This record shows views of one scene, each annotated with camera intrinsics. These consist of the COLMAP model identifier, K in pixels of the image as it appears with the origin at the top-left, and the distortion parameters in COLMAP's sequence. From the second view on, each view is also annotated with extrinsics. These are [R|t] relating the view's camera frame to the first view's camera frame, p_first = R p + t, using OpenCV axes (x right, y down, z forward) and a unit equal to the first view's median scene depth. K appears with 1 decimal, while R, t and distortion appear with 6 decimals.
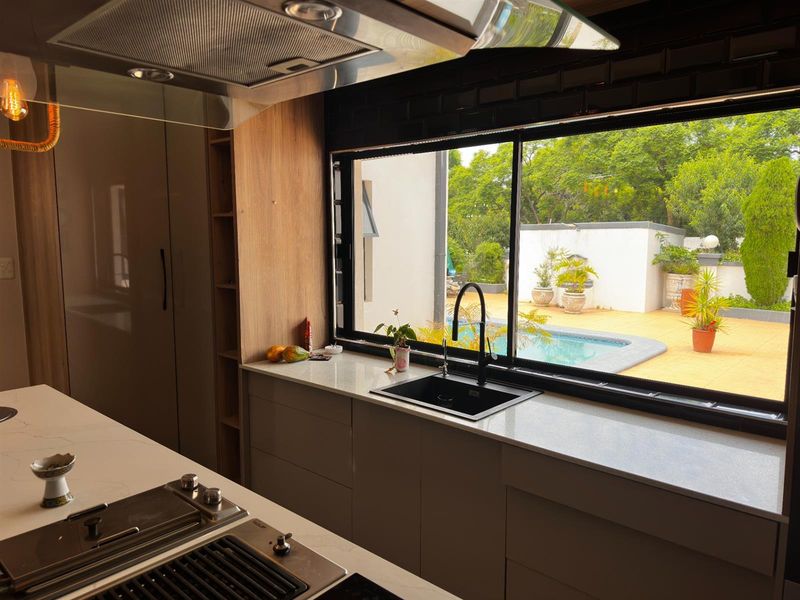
lens RADIAL K [[566.3, 0, 403.7], [0, 566.3, 296.1], [0, 0, 1]] dist [0.051275, -0.045957]
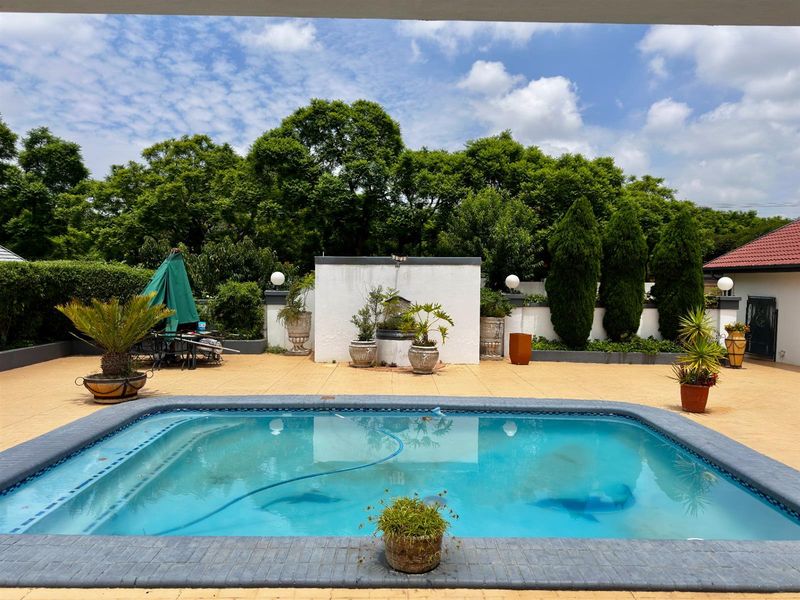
lens RADIAL K [[566.3, 0, 402.2], [0, 566.3, 298.2], [0, 0, 1]] dist [0.051275, -0.045957]
pose [[0.732309, -0.024943, 0.680515, -0.231435], [0.064829, 0.997344, -0.033208, -0.043998], [-0.677879, 0.068436, 0.731981, 0.417896]]
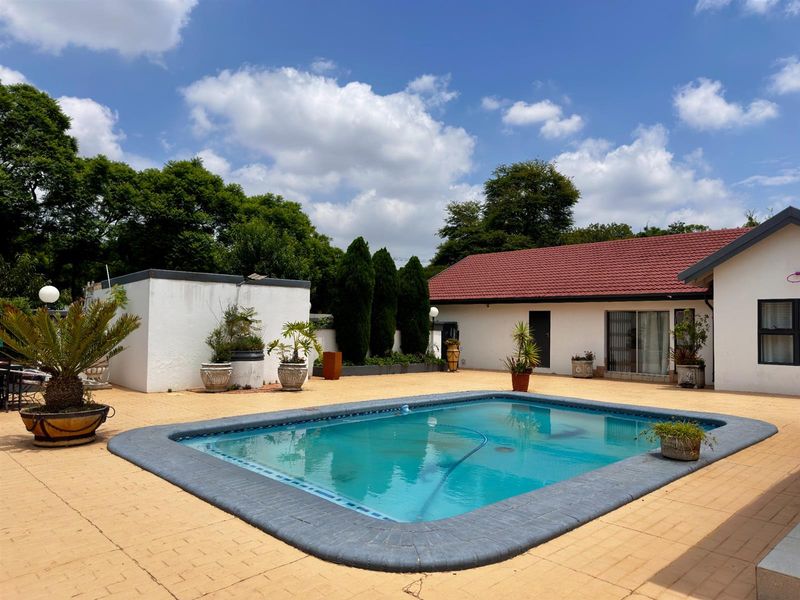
lens RADIAL K [[566.3, 0, 402.9], [0, 566.3, 300.7], [0, 0, 1]] dist [0.051275, -0.045957]
pose [[0.041957, 0.034963, 0.998507, -0.456758], [0.083344, 0.995782, -0.038370, -0.046614], [-0.995637, 0.084829, 0.038866, 0.750579]]
